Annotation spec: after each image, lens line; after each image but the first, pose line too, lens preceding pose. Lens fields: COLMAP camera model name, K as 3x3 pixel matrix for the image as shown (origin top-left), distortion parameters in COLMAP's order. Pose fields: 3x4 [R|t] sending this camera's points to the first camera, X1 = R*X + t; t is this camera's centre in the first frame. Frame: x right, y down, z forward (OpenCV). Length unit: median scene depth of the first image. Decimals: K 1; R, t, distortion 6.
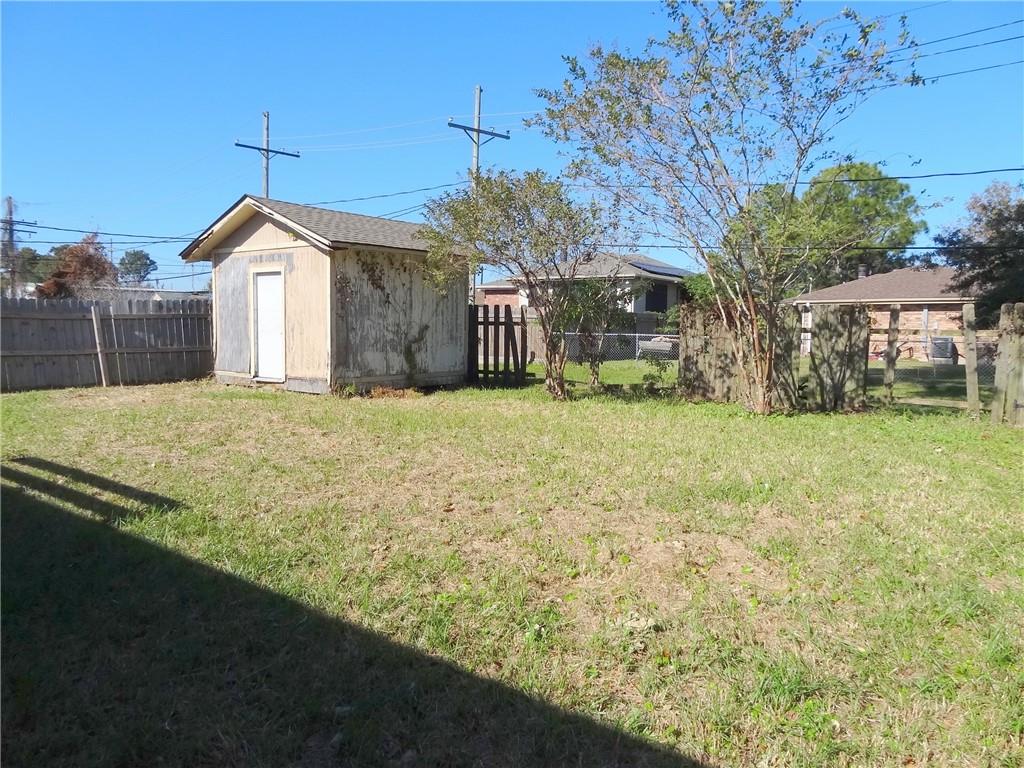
lens RADIAL K [[766.0, 0, 512.0], [0, 766.0, 384.0], [0, 0, 1]] dist [0.034149, -0.000694]
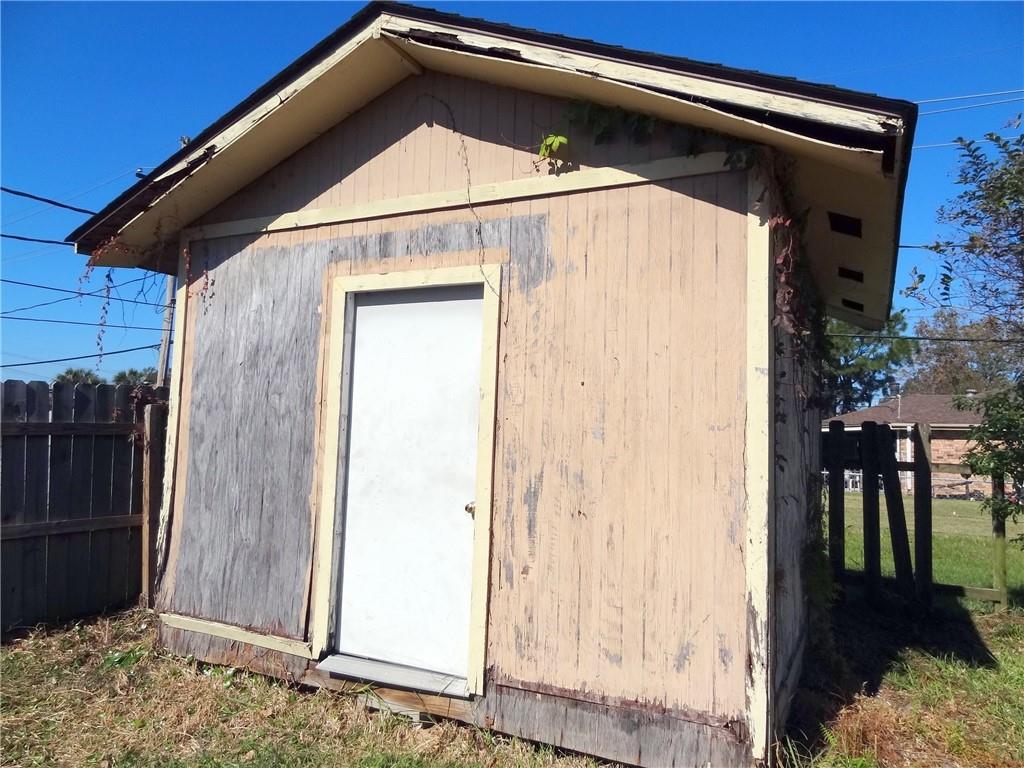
lens RADIAL K [[766.0, 0, 512.0], [0, 766.0, 384.0], [0, 0, 1]] dist [0.034149, -0.000694]
pose [[0.983794, 0.036447, 0.175561, -0.318897], [-0.010087, 0.988822, -0.148761, -0.065640], [-0.179020, 0.144579, 0.973164, 0.693850]]
